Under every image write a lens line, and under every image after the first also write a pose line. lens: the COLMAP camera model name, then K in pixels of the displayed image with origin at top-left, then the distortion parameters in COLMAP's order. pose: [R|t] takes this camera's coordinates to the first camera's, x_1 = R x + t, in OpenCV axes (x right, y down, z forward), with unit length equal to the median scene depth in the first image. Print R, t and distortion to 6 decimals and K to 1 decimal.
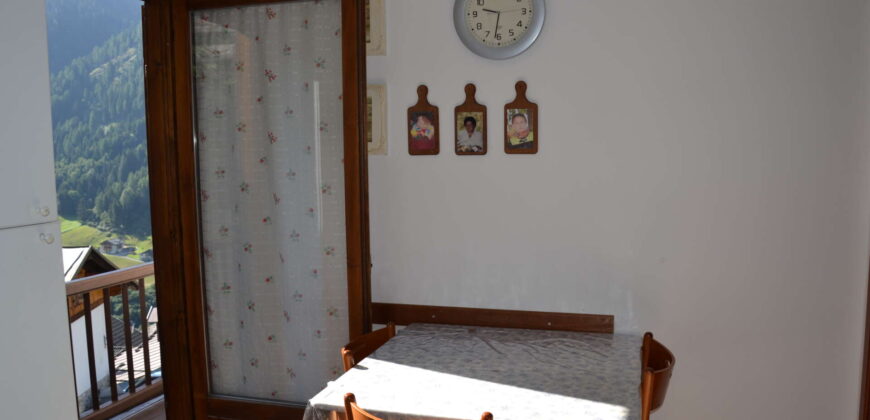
lens RADIAL K [[703.2, 0, 432.5], [0, 703.2, 215.2], [0, 0, 1]] dist [-0.160959, 0.114695]
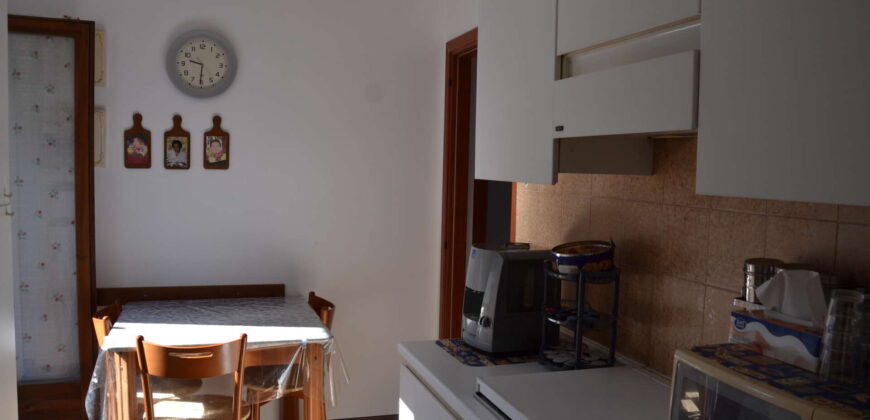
lens RADIAL K [[703.2, 0, 444.5], [0, 703.2, 215.5], [0, 0, 1]] dist [-0.160959, 0.114695]
pose [[0.797819, -0.006344, 0.602863, -0.325861], [0.026415, 0.999352, -0.024440, 0.046505], [-0.602318, 0.035424, 0.797470, -0.332123]]
